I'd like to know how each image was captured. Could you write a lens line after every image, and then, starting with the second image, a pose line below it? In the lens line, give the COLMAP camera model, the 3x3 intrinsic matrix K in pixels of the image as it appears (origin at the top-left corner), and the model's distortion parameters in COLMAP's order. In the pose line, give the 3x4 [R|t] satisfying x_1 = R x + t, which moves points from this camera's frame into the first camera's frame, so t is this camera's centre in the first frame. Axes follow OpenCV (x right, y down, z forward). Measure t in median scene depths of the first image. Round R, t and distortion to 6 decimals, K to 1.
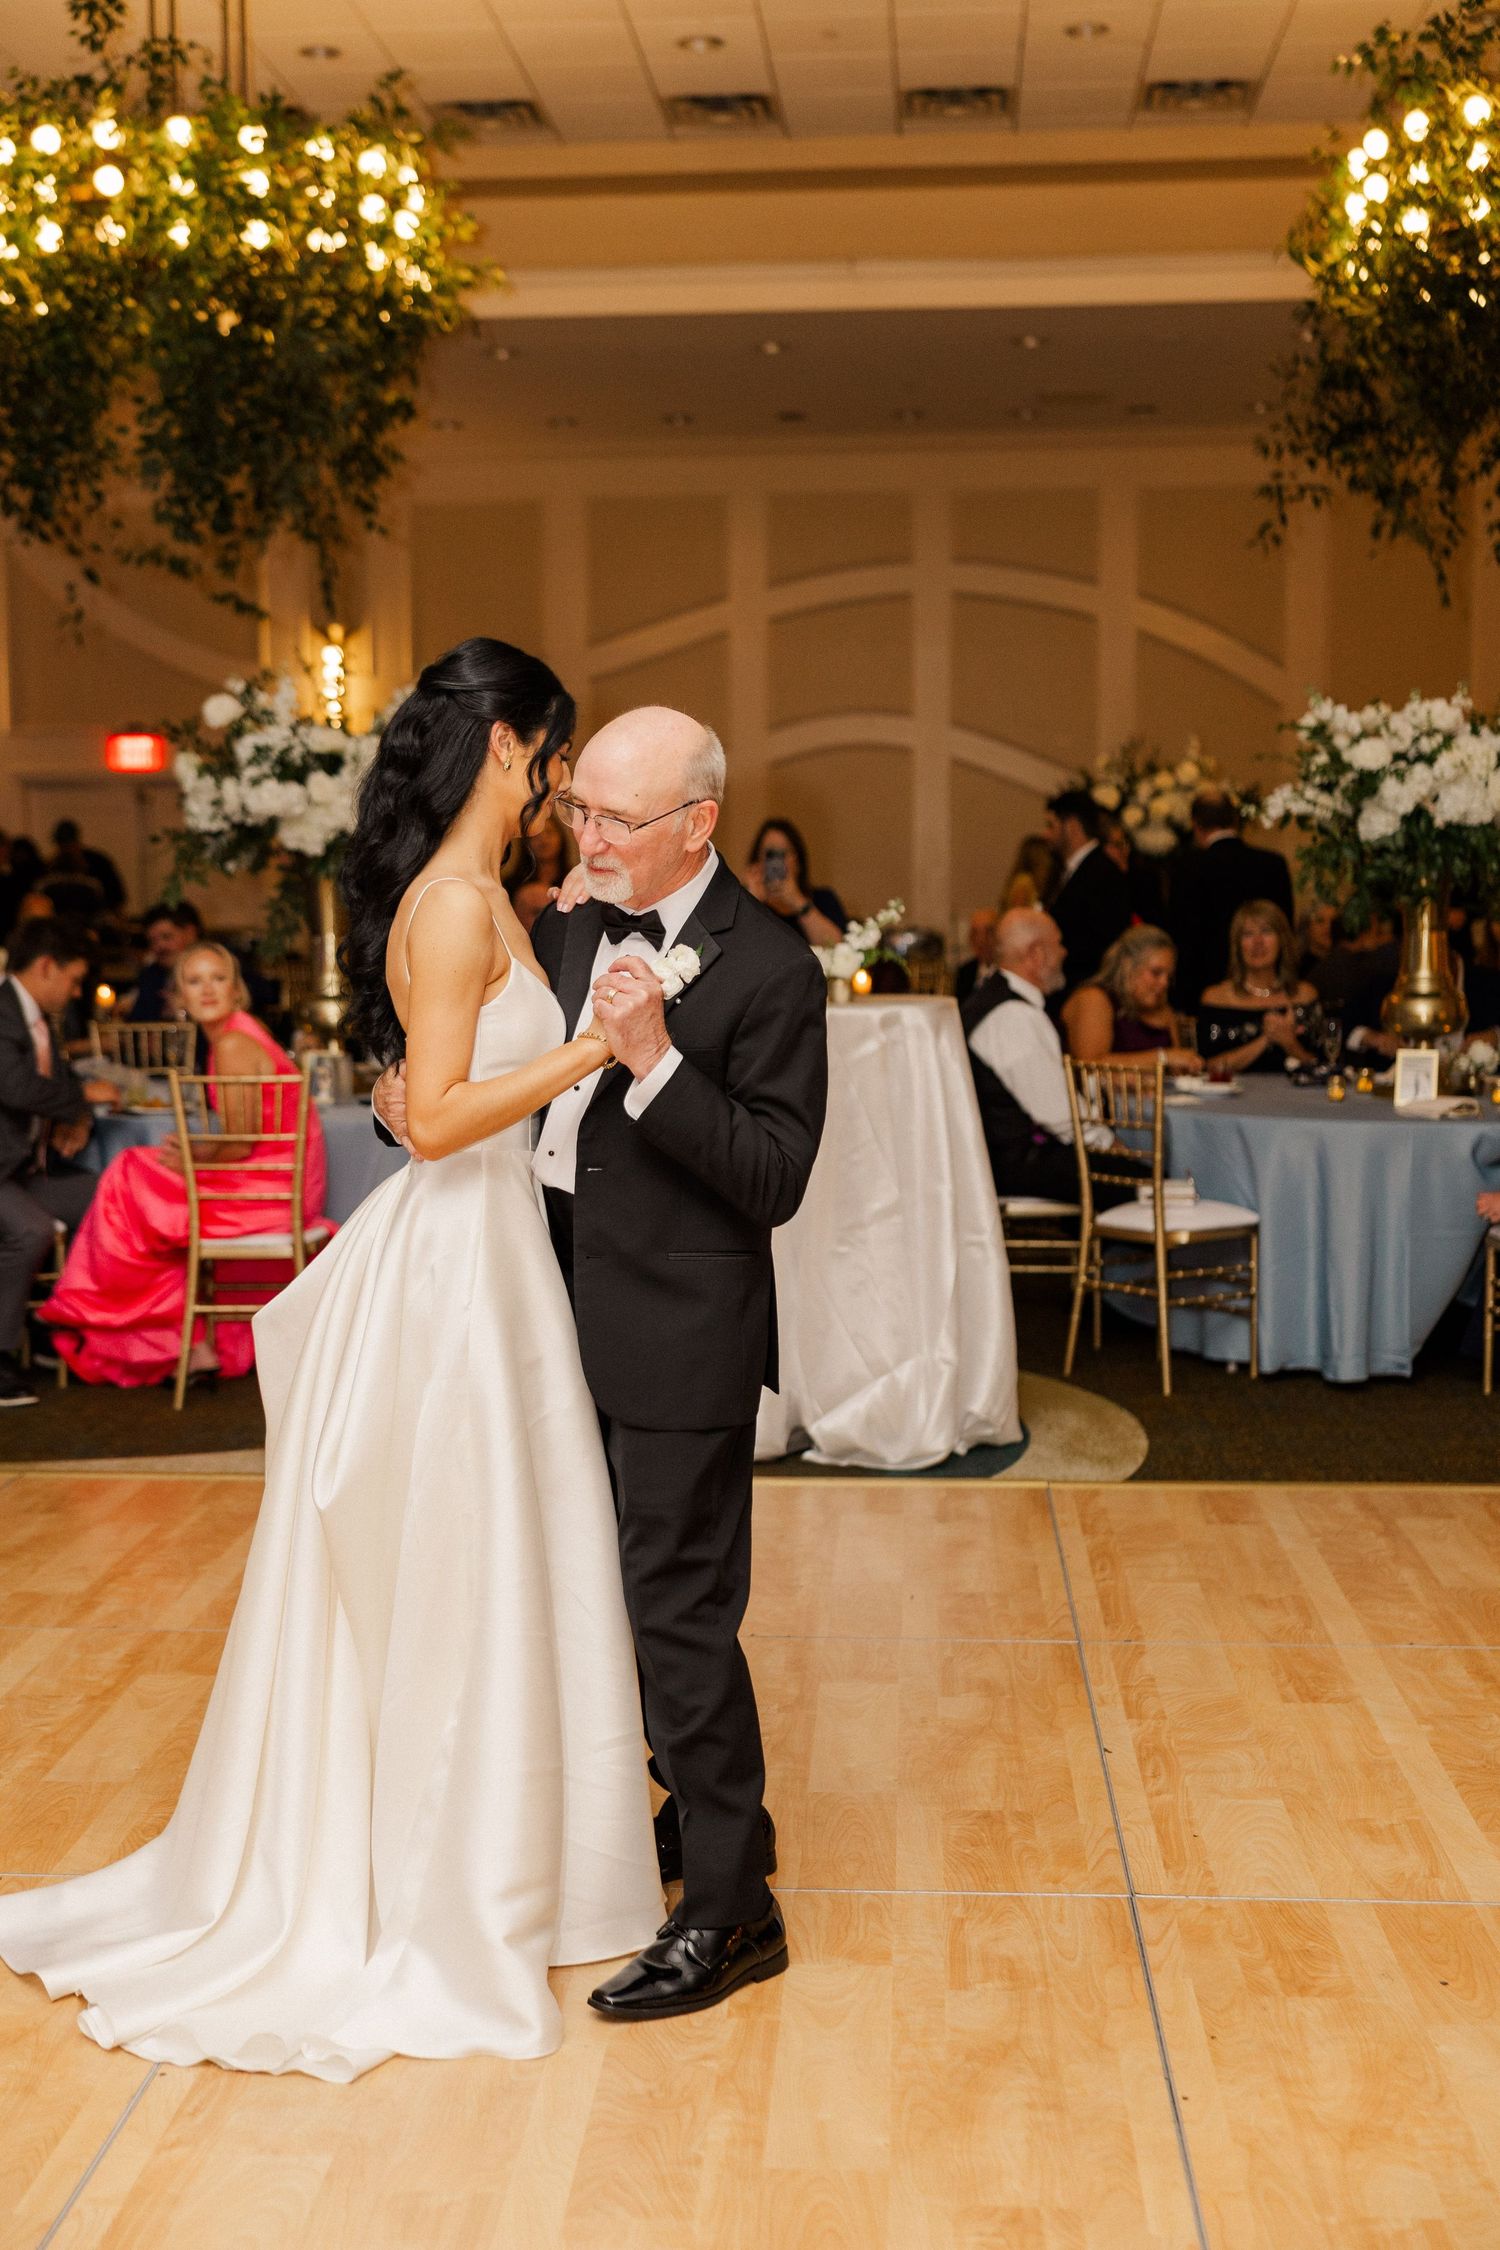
lens RADIAL K [[2638.1, 0, 750.0], [0, 2638.1, 1125.0], [0, 0, 1]] dist [0.020430, -0.016923]
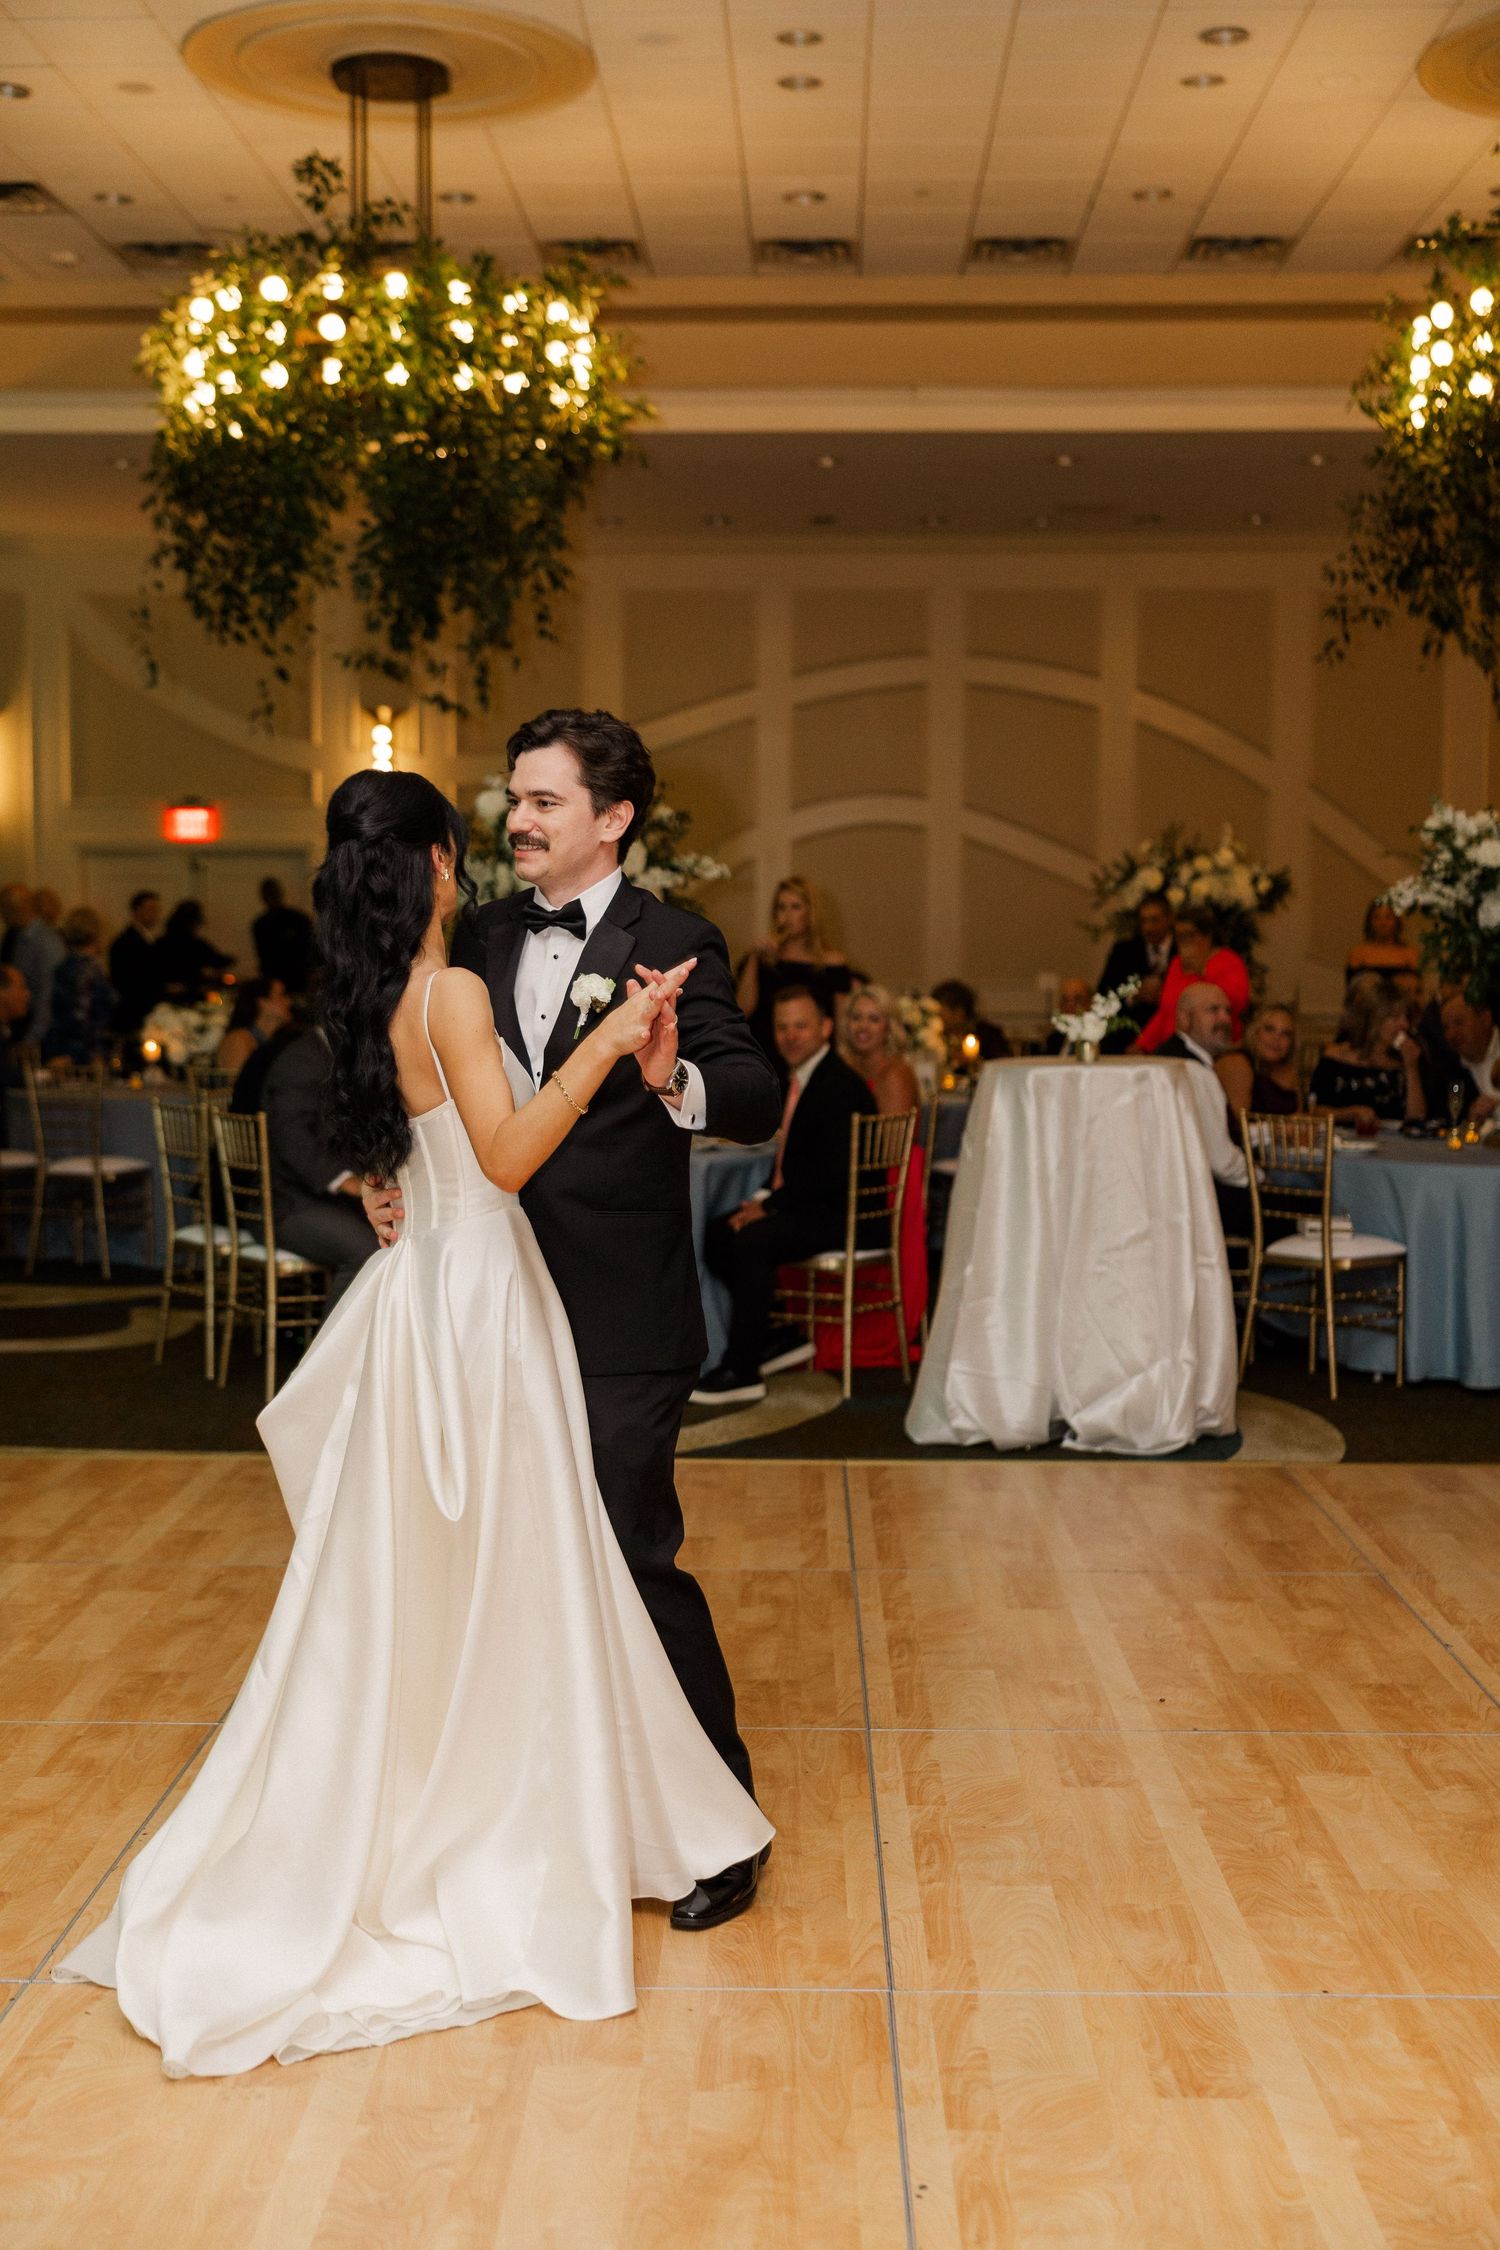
lens RADIAL K [[2638.1, 0, 750.0], [0, 2638.1, 1125.0], [0, 0, 1]] dist [0.020430, -0.016923]
pose [[0.998761, 0.005131, 0.049498, -0.149174], [-0.003933, 0.999698, -0.024264, 0.009622], [-0.049607, 0.024039, 0.998479, -0.149258]]
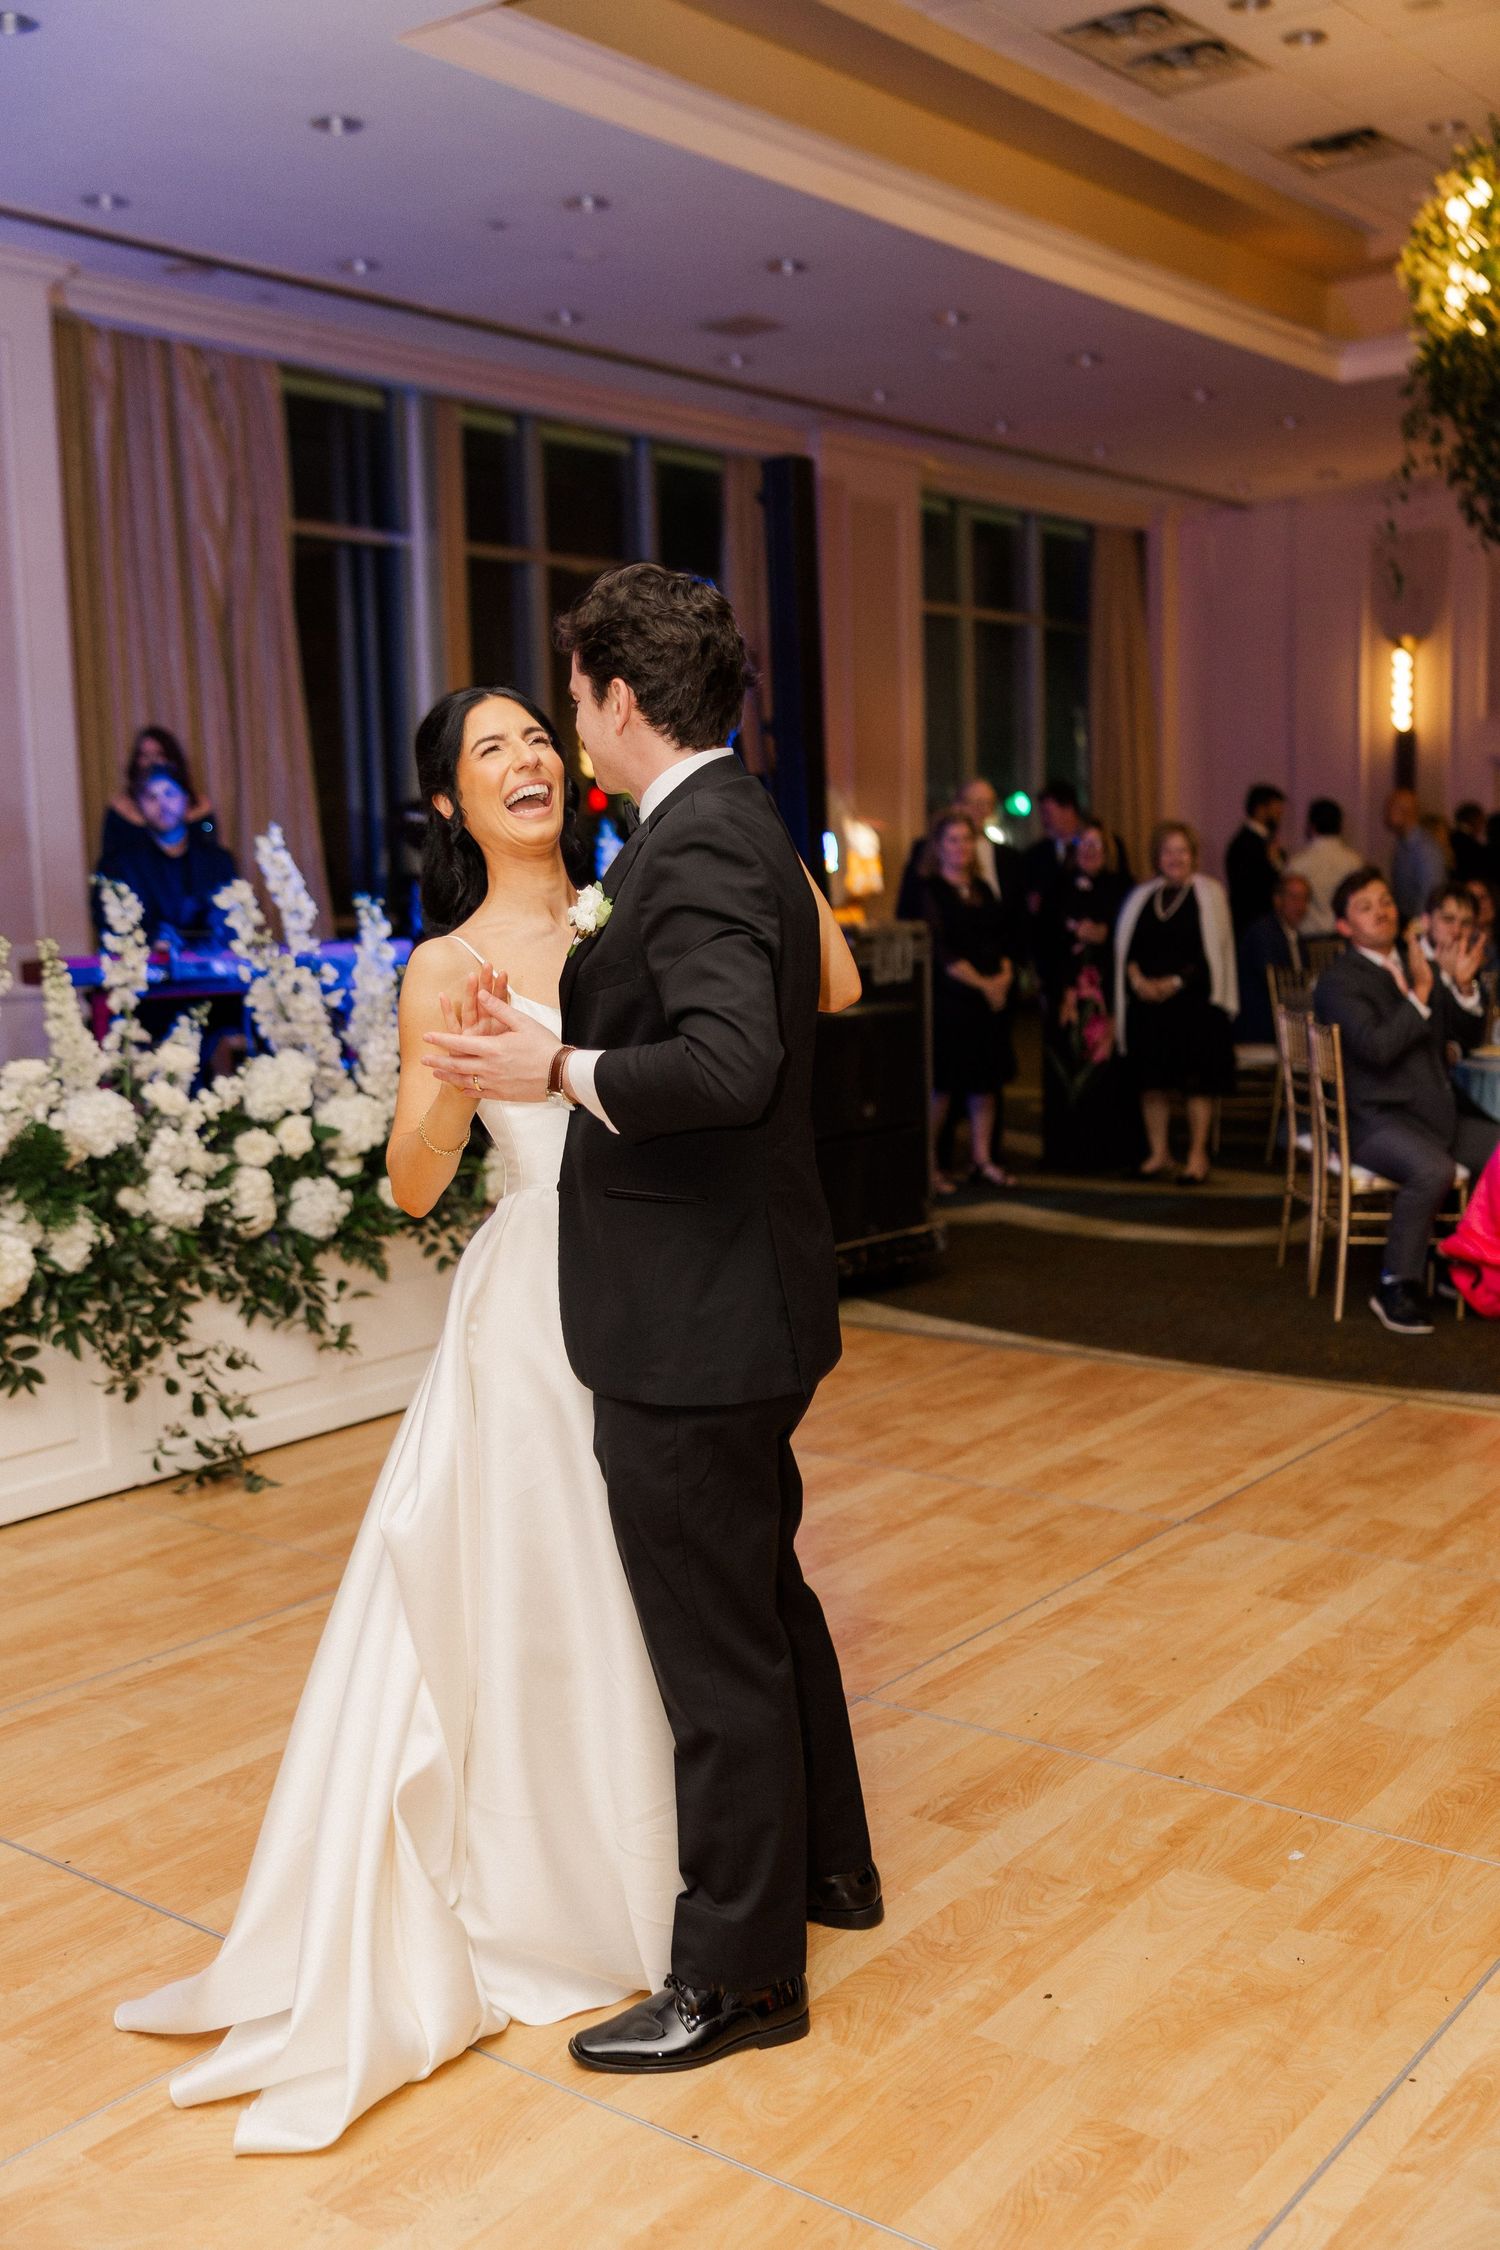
lens RADIAL K [[2208.2, 0, 750.0], [0, 2208.2, 1125.0], [0, 0, 1]] dist [0.002367, 0.001379]
pose [[0.825229, 0.051900, -0.562408, 0.008338], [-0.033294, 0.998508, 0.043291, -0.010774], [0.563816, -0.017000, 0.825726, 0.075543]]
